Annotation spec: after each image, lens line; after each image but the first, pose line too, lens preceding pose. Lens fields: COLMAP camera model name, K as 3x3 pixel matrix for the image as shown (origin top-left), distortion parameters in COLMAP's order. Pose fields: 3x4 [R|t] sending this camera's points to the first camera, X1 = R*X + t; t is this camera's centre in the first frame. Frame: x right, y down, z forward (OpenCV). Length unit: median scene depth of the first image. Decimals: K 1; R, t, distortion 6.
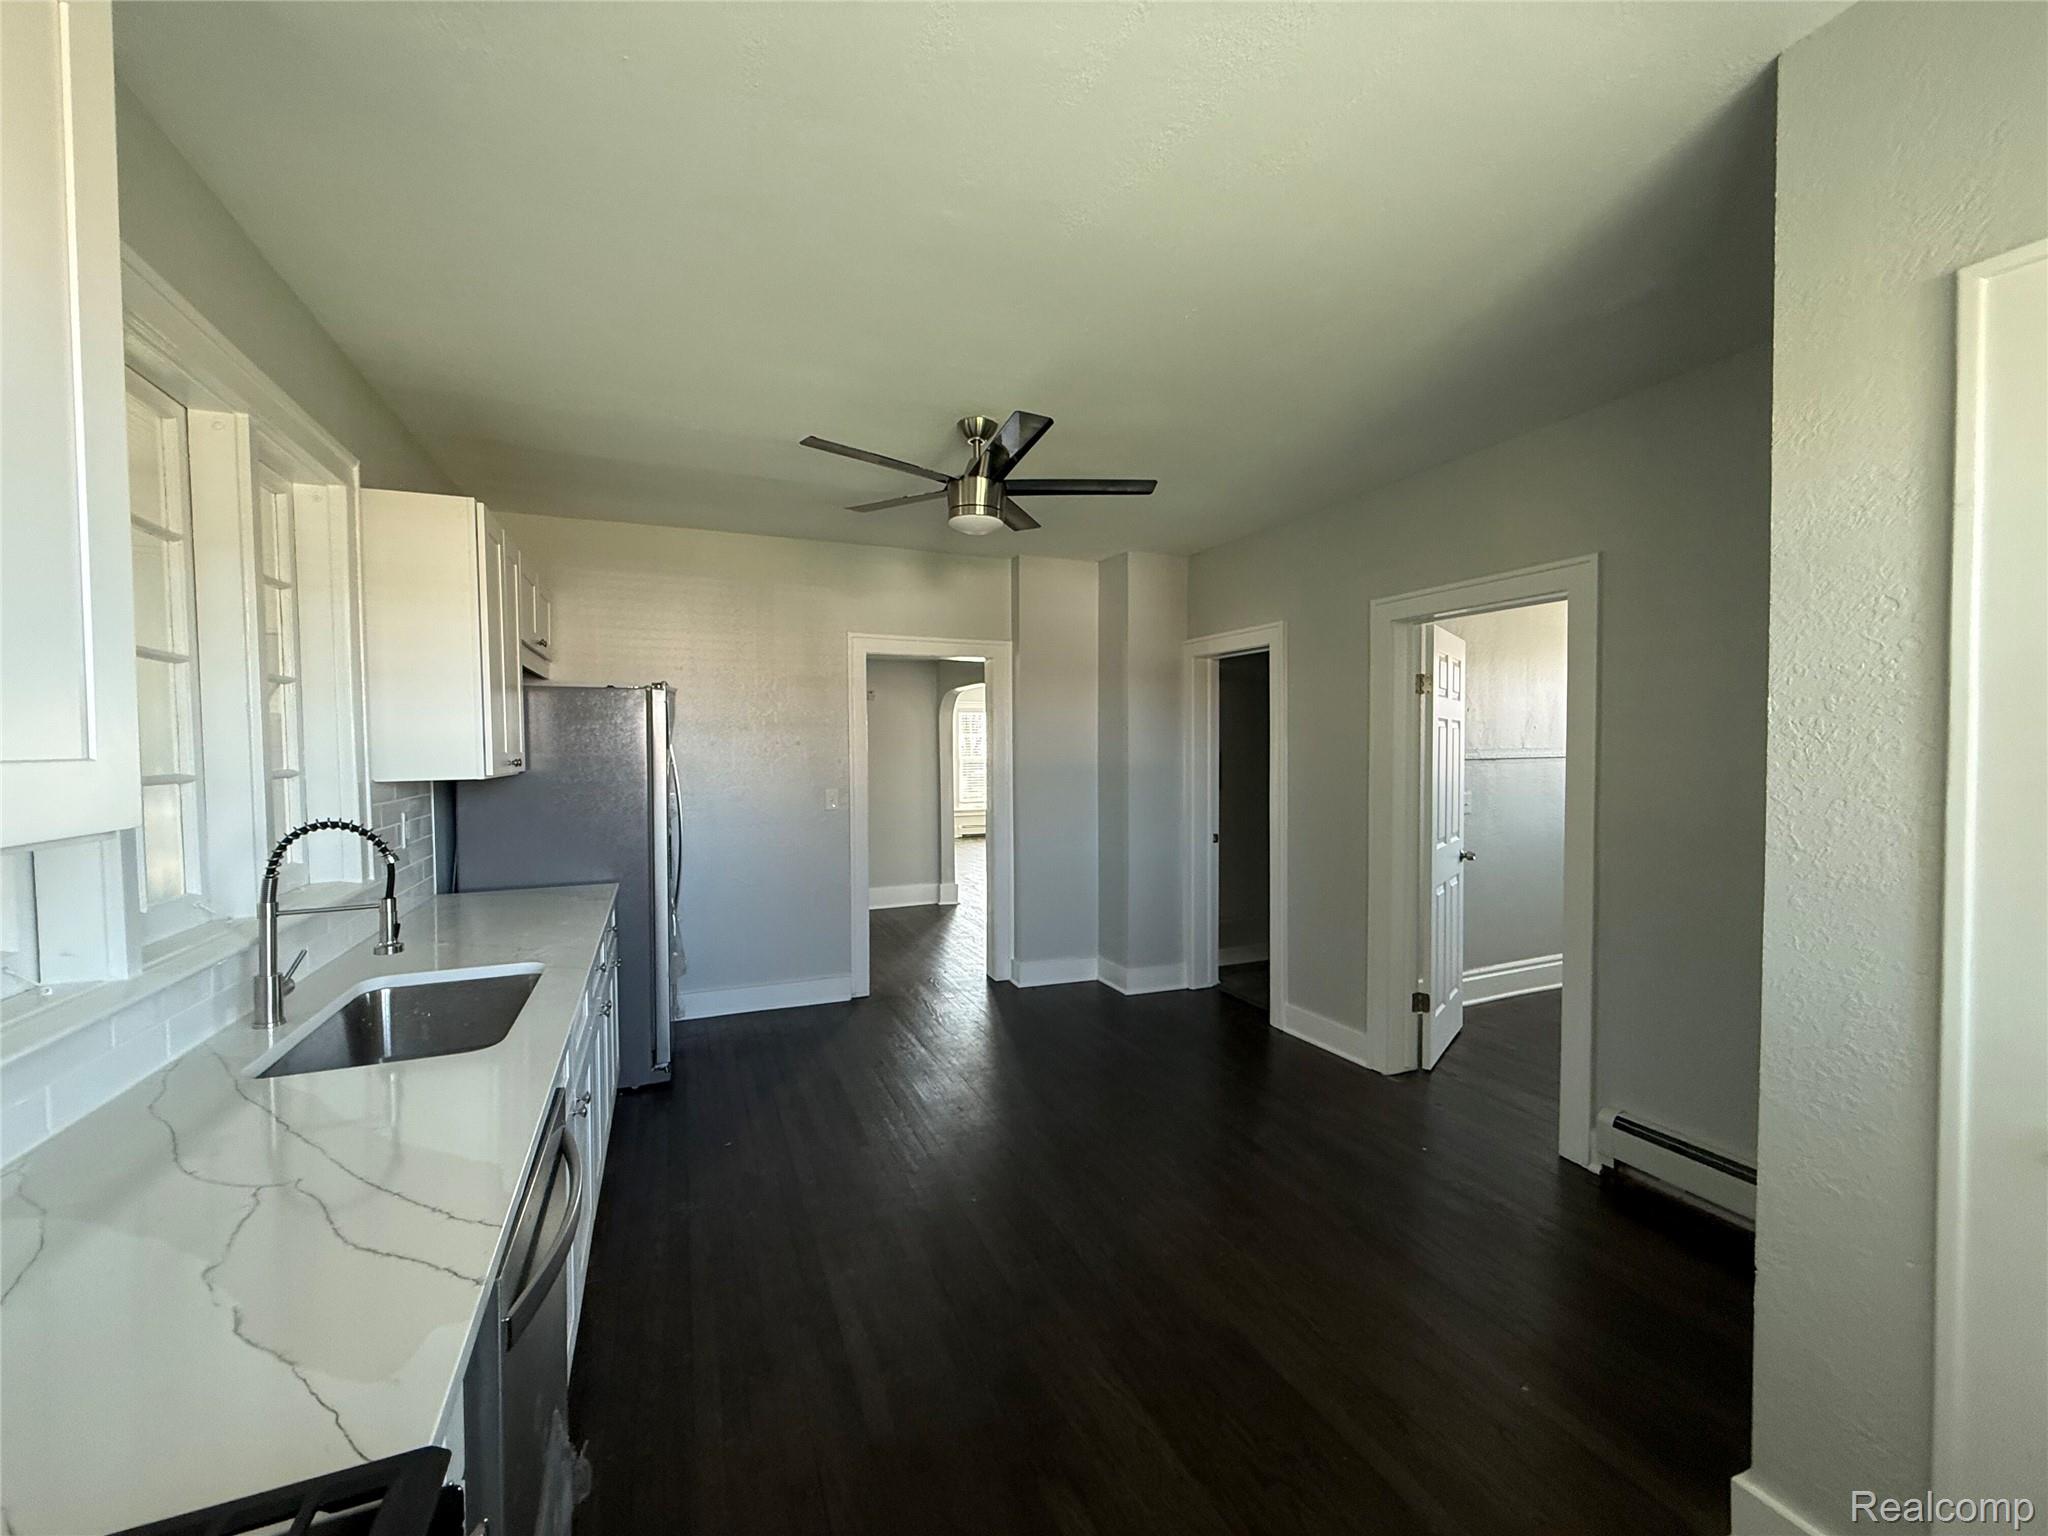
lens RADIAL K [[814.5, 0, 1004.7], [0, 814.5, 769.1], [0, 0, 1]] dist [-0.001239, 0.000765]
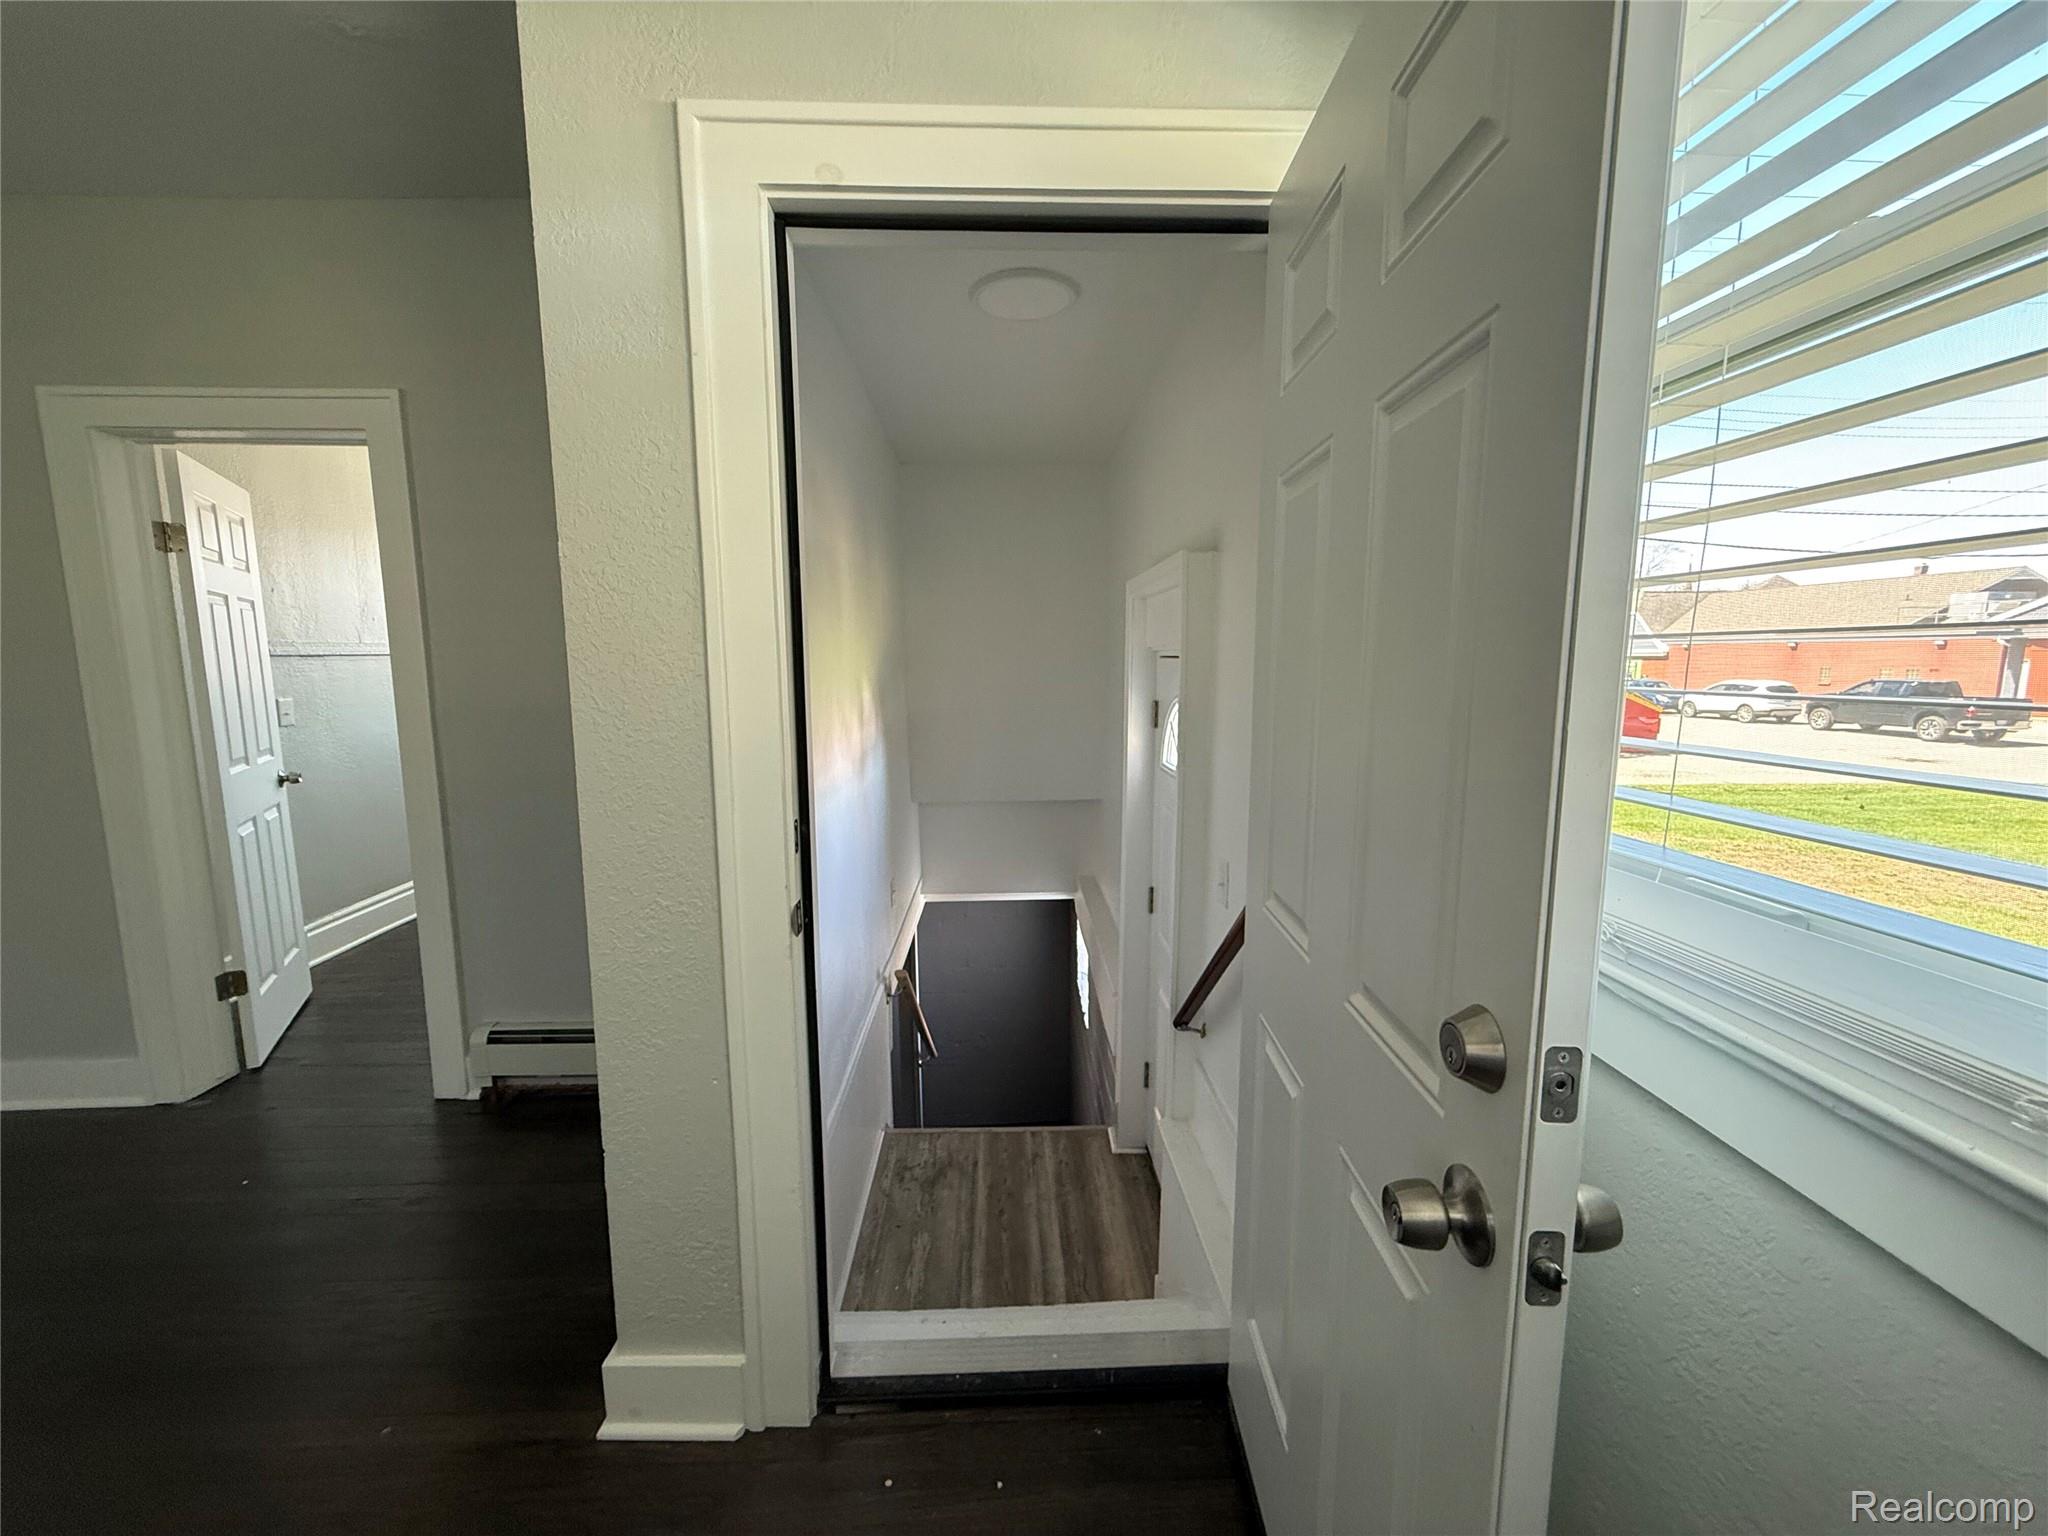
lens RADIAL K [[814.5, 0, 1018.6], [0, 814.5, 764.9], [0, 0, 1]] dist [-0.001239, 0.000765]
pose [[0.352068, -0.116374, 0.928711, 0.105274], [0.025924, 0.993072, 0.114612, 0.025338], [-0.935615, -0.016275, 0.352646, 0.086361]]
